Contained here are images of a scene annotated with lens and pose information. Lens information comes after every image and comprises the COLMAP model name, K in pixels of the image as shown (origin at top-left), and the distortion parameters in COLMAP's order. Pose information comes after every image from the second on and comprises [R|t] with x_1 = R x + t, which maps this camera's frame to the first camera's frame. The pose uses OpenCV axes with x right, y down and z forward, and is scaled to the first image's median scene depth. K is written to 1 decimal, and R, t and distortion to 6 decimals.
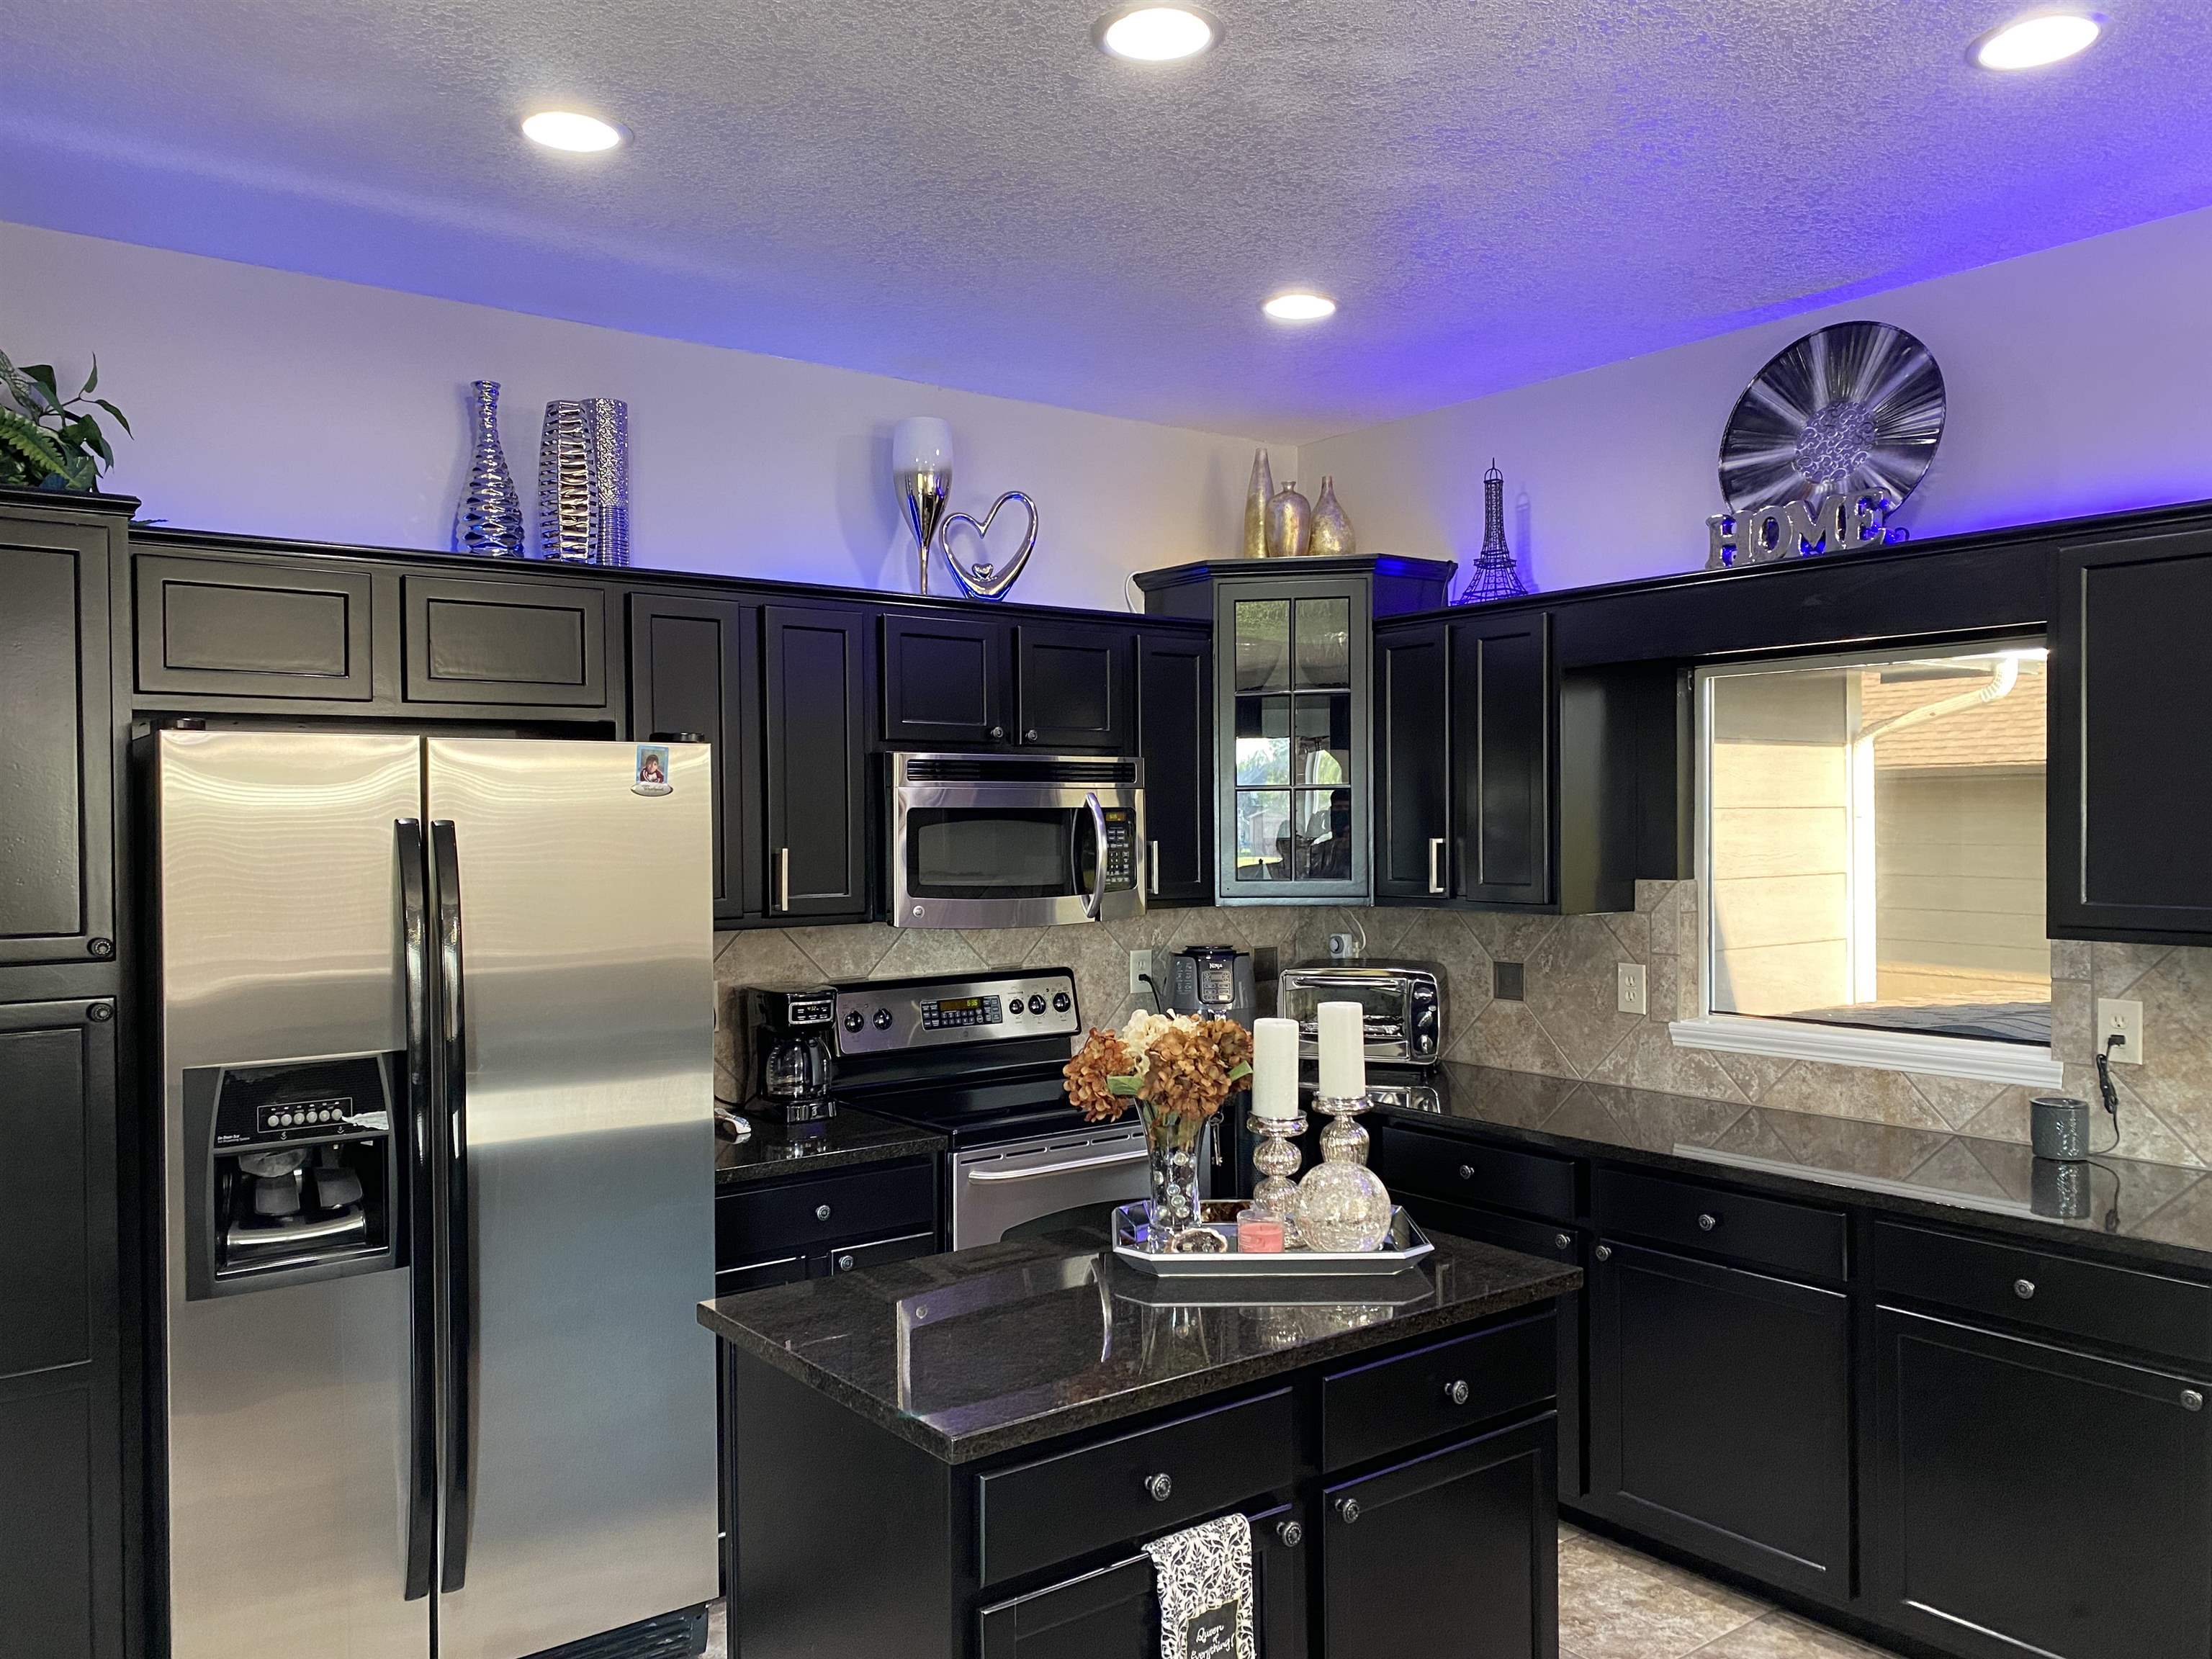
lens RADIAL K [[1634.1, 0, 1106.0], [0, 1634.1, 829.5], [0, 0, 1]] dist [0.187247, -0.449889]
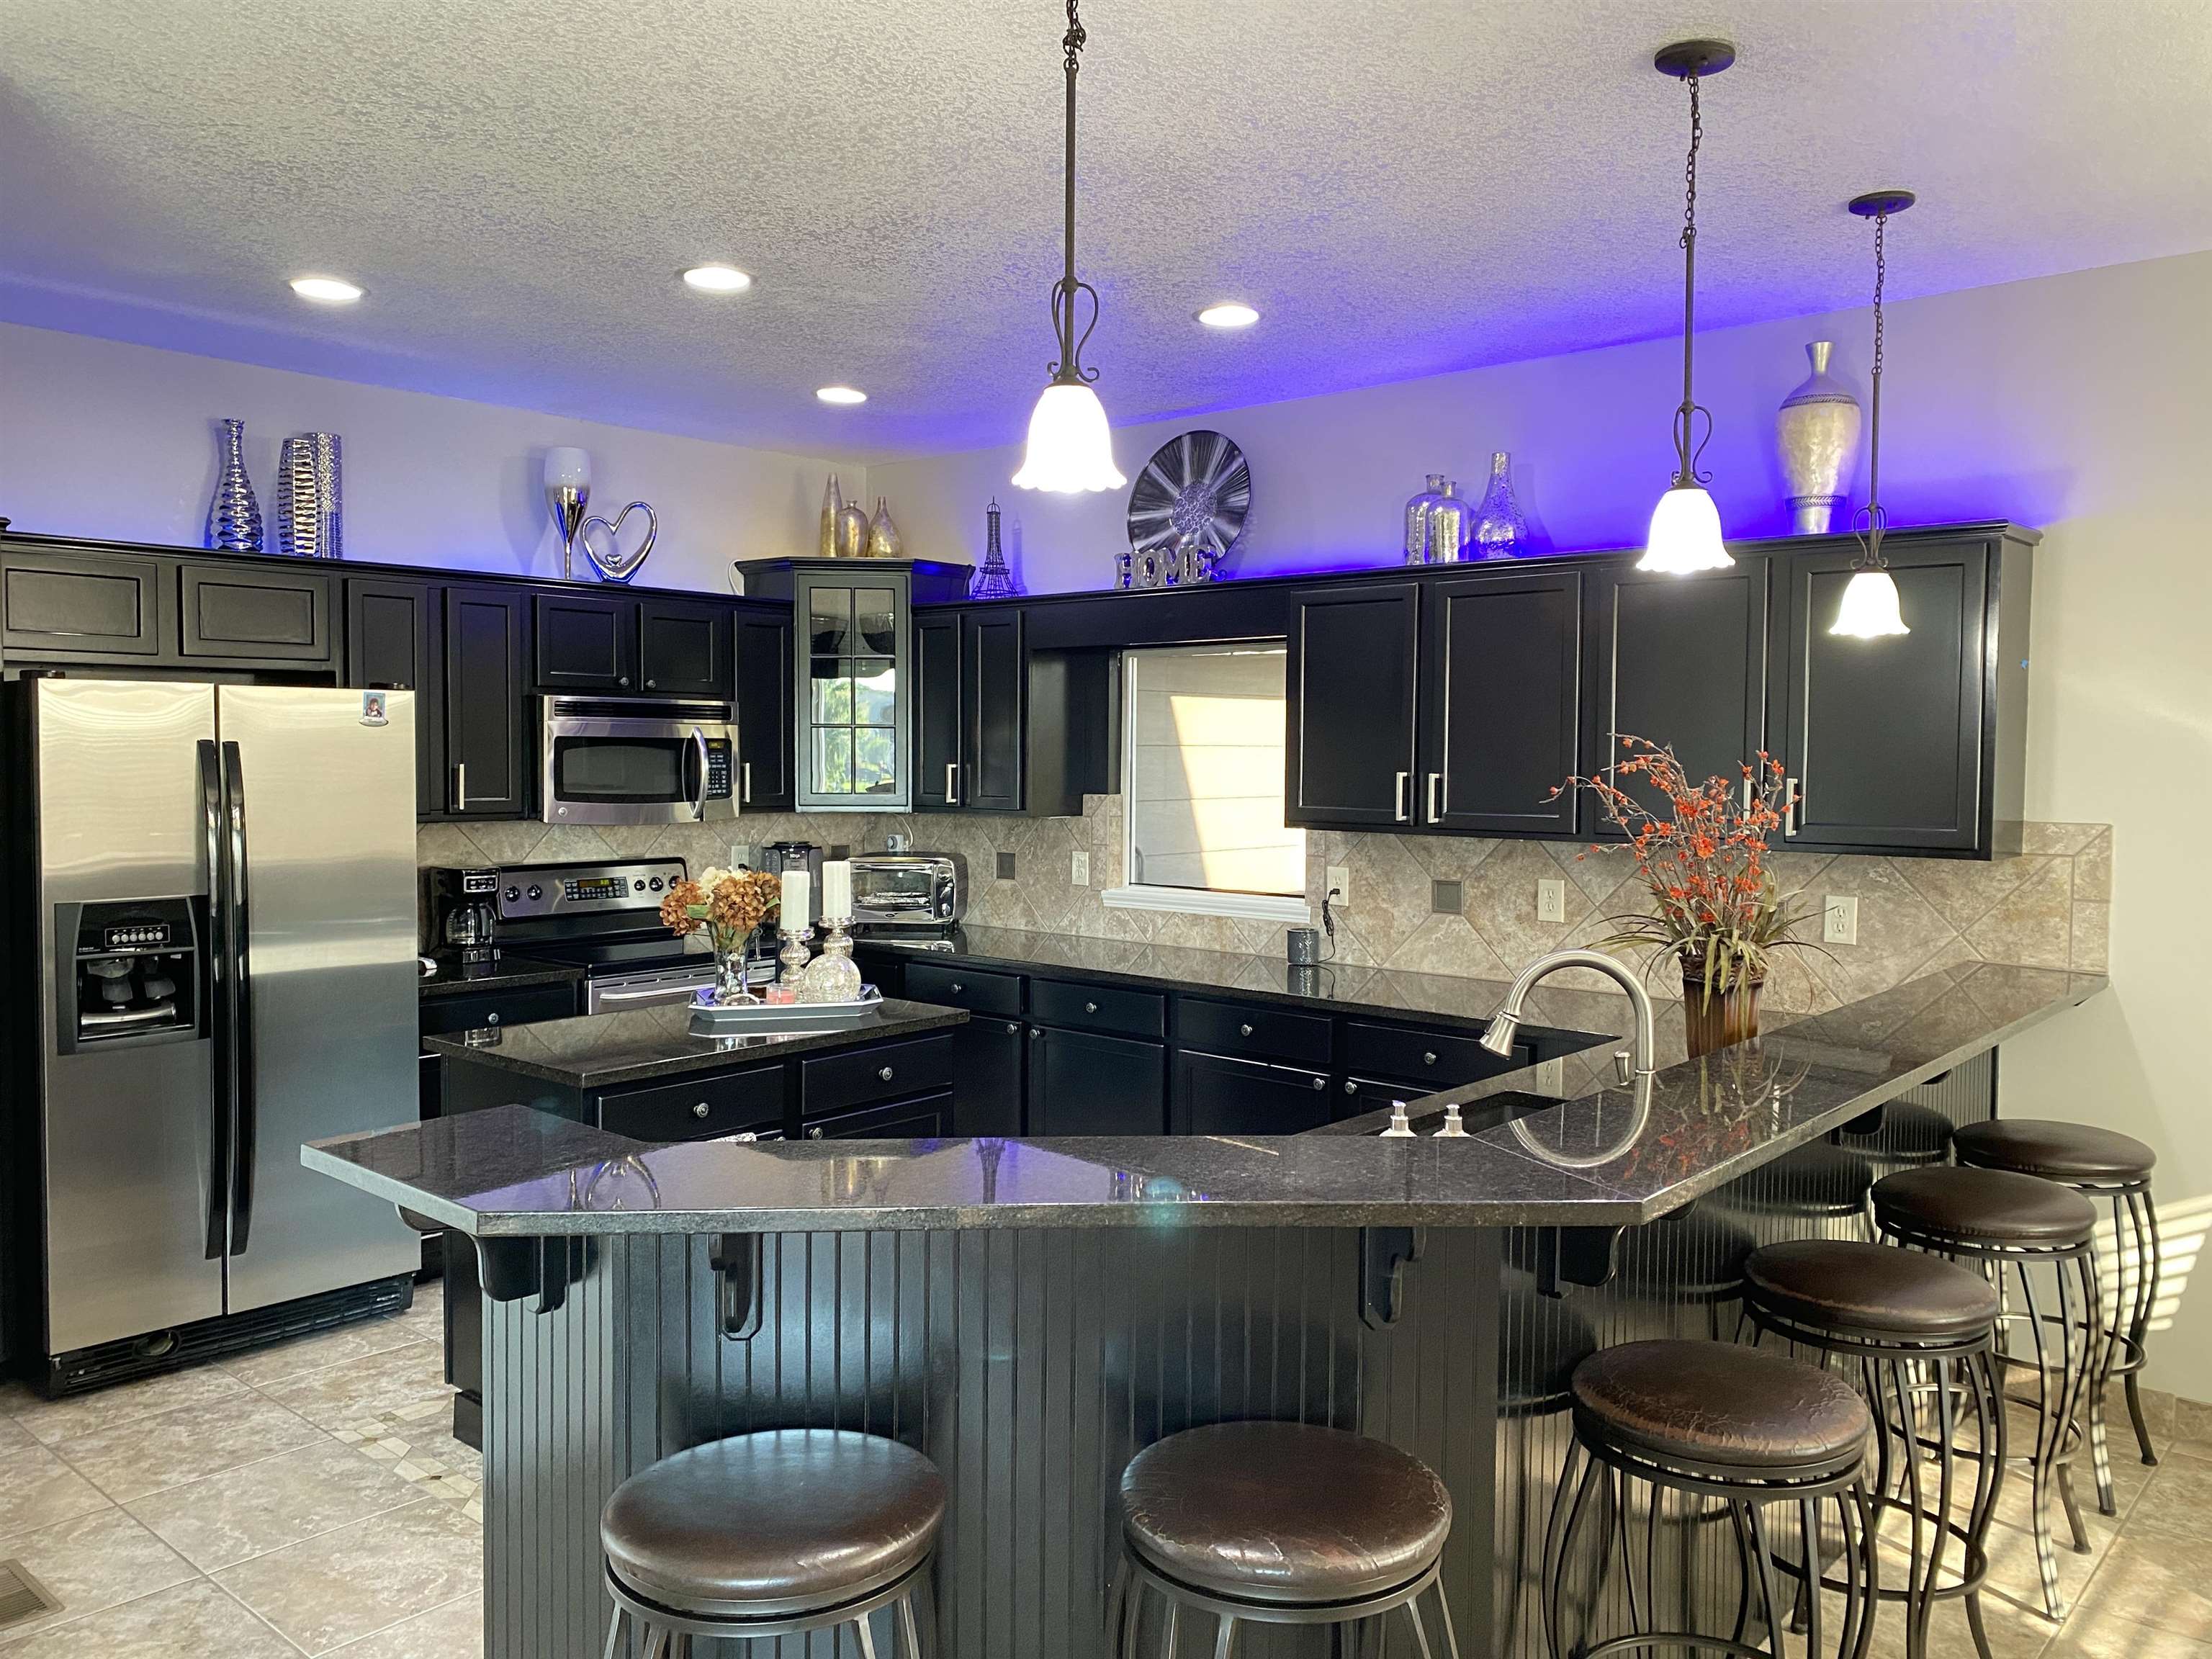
lens RADIAL K [[1664.8, 0, 1141.0], [0, 1664.8, 815.7], [0, 0, 1]] dist [0.069220, -0.160401]
pose [[0.976072, 0.006259, 0.217357, 0.053051], [-0.013502, 0.999401, 0.031853, 0.002083], [-0.217028, -0.034025, 0.975572, -0.471884]]
